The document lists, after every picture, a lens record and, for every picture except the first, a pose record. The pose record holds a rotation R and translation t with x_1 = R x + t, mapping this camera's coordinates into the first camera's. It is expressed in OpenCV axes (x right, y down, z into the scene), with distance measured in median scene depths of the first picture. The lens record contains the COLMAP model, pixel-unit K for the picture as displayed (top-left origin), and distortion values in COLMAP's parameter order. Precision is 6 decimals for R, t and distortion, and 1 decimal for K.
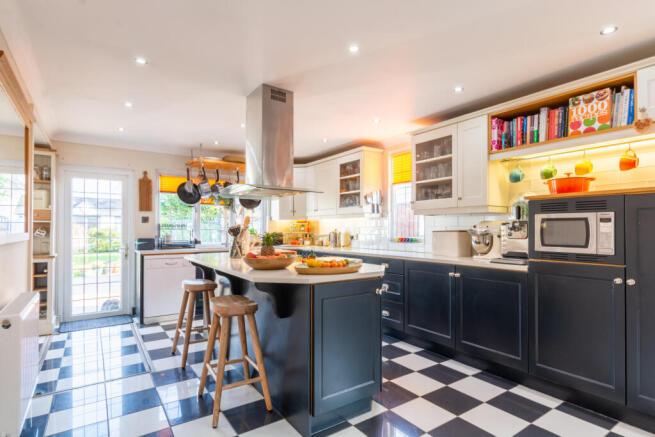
lens RADIAL K [[337.7, 0, 328.9], [0, 337.7, 224.6], [0, 0, 1]] dist [0.000945, -0.000350]
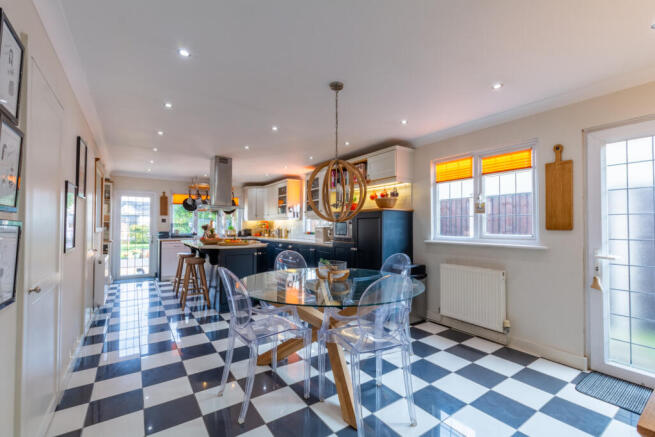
lens RADIAL K [[286.5, 0, 323.8], [0, 286.5, 218.5], [0, 0, 1]] dist [-0.004064, -0.000764]
pose [[0.999783, 0.003504, -0.020547, 0.289584], [-0.003833, 0.999865, -0.015977, -0.005168], [0.020488, 0.016052, 0.999661, -0.416234]]
